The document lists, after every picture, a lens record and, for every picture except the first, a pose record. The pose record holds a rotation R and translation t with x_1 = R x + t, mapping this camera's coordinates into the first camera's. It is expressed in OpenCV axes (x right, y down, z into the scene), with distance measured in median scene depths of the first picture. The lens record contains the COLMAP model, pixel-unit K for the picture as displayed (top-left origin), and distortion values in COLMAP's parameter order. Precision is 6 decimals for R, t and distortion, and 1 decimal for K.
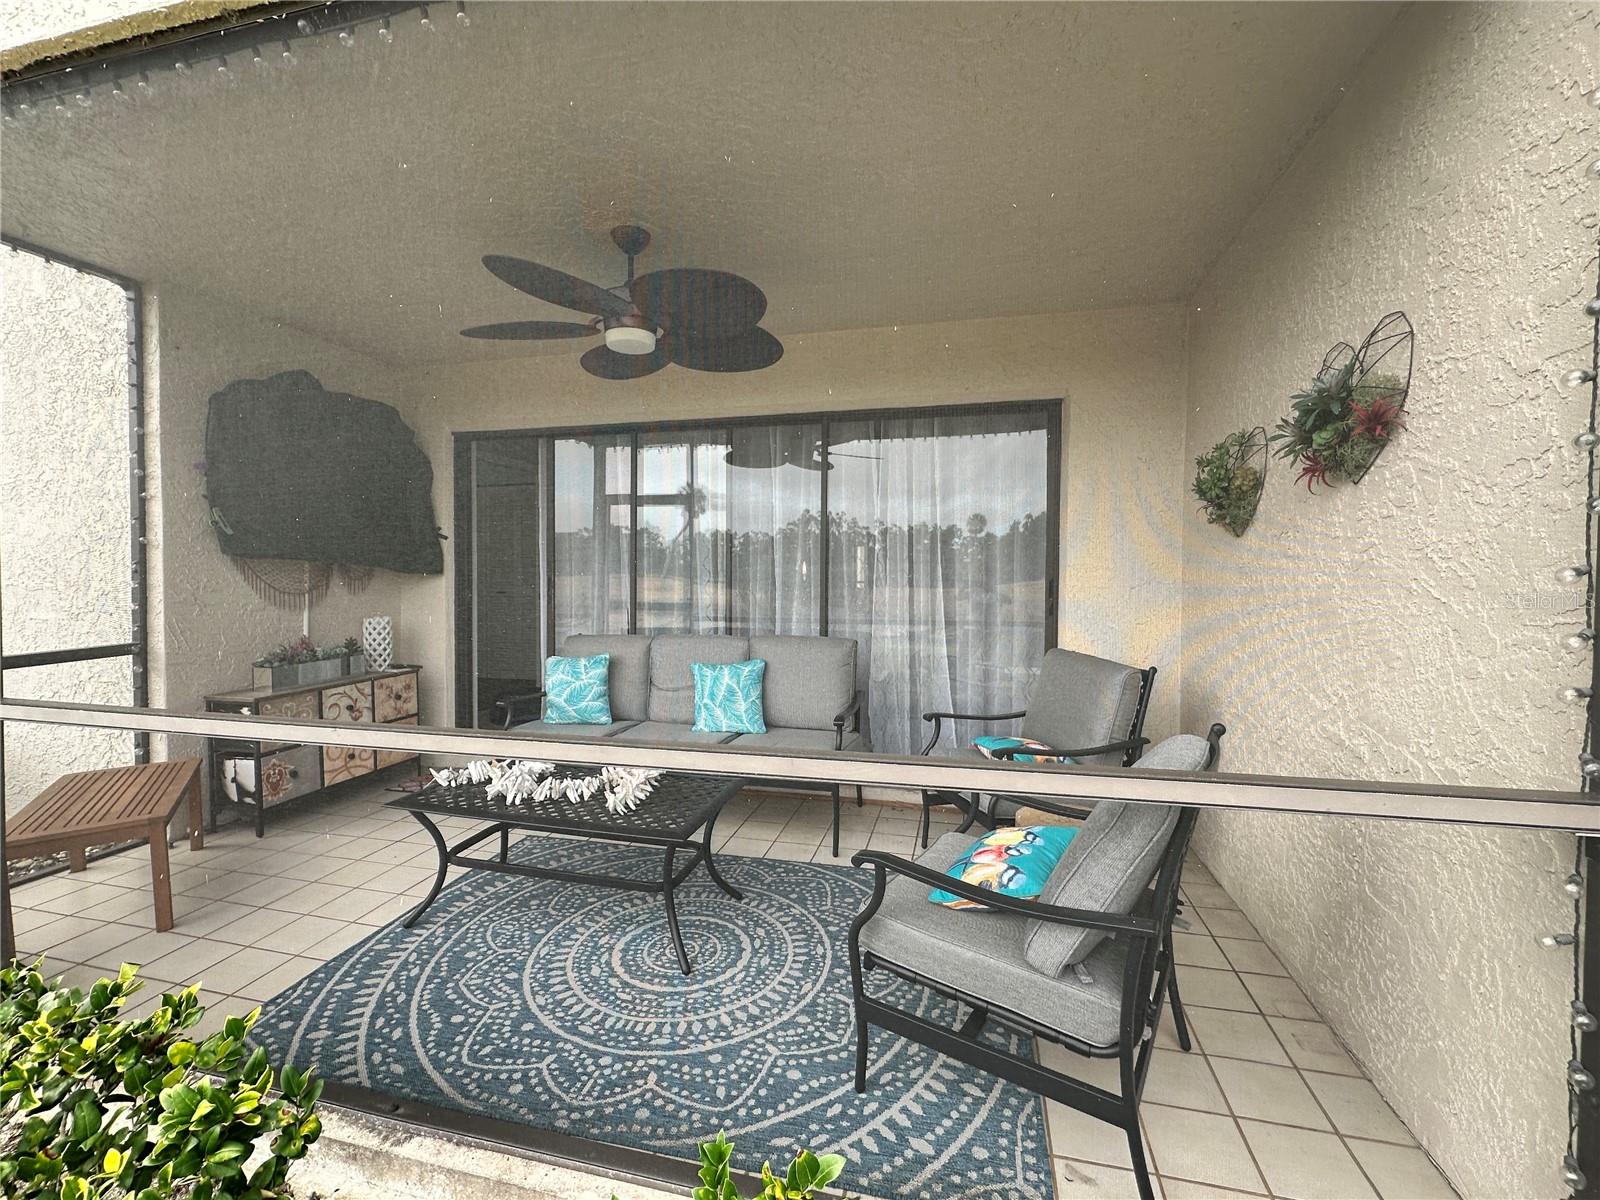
lens RADIAL K [[684.8, 0, 800.0], [0, 684.8, 600.0], [0, 0, 1]] dist [-0.001832, -0.000194]
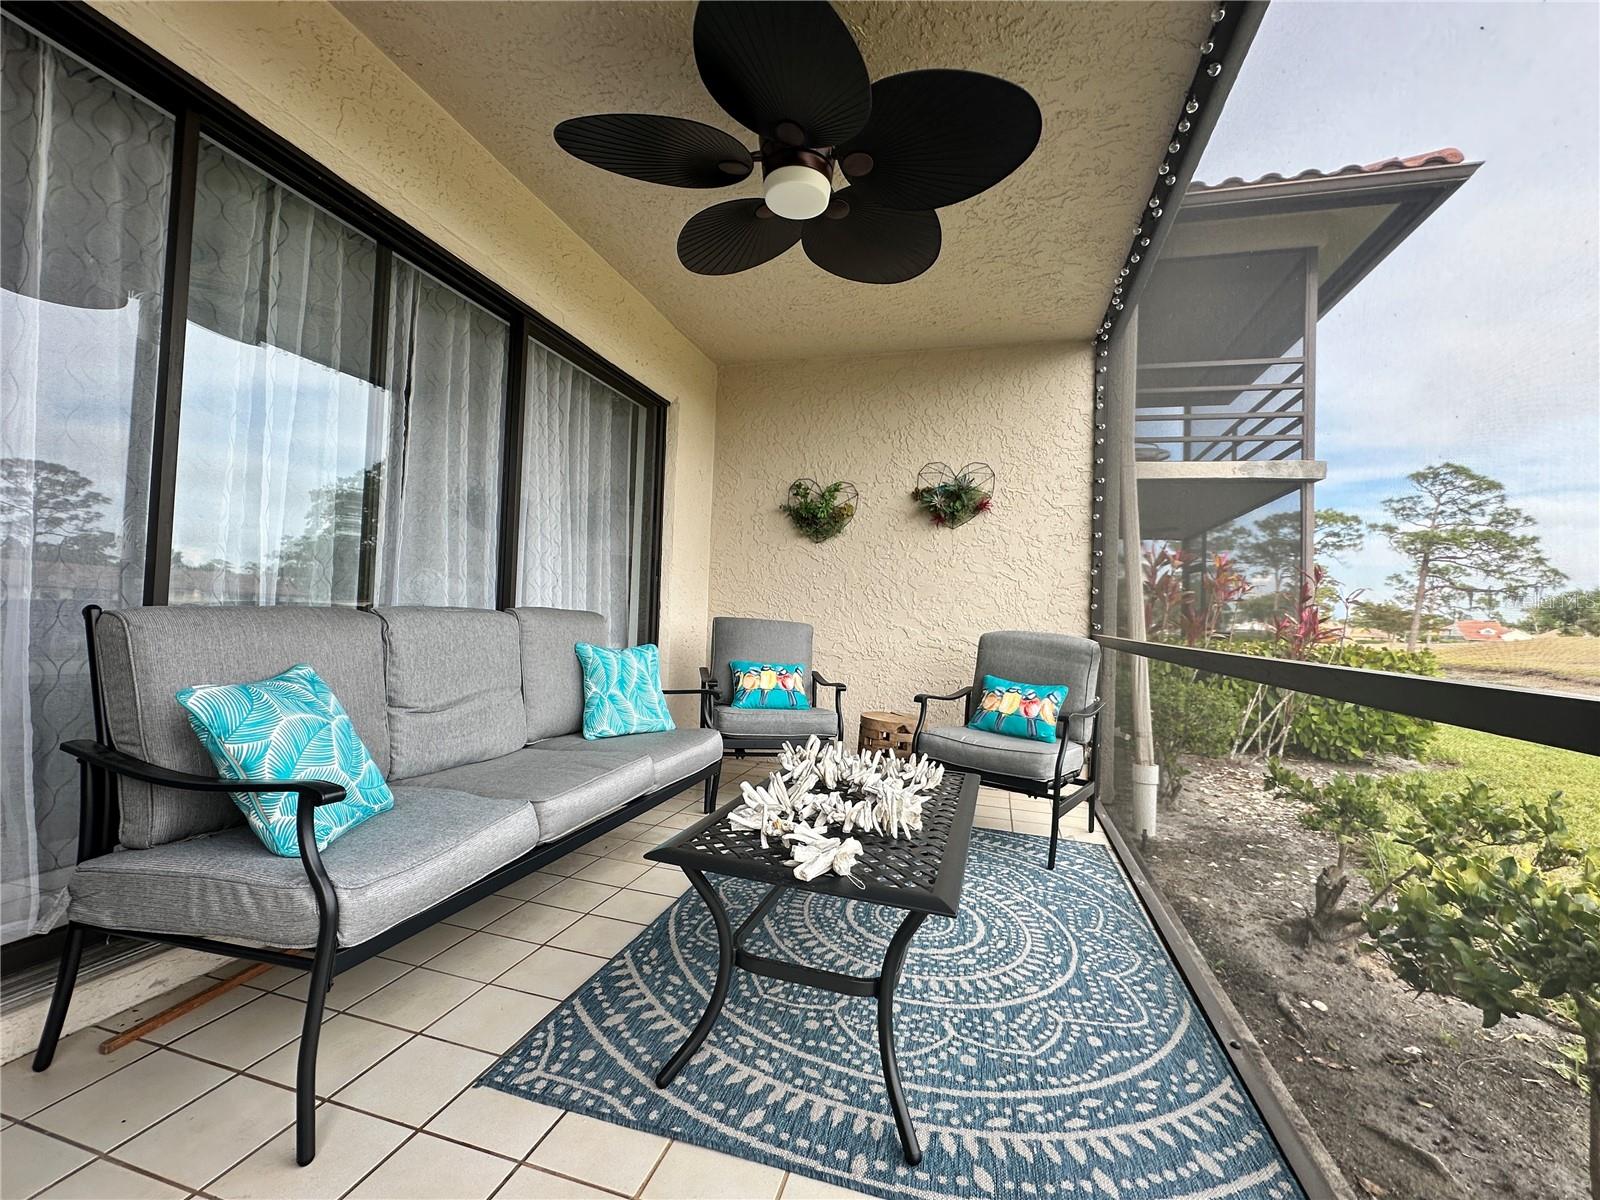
lens RADIAL K [[685.8, 0, 796.7], [0, 685.8, 598.1], [0, 0, 1]] dist [-0.000948, 0.000111]
pose [[0.033730, 0.024491, 0.999131, -1.191036], [-0.006787, 0.999682, -0.024275, 0.093854], [-0.999408, -0.005962, 0.033885, 1.180512]]
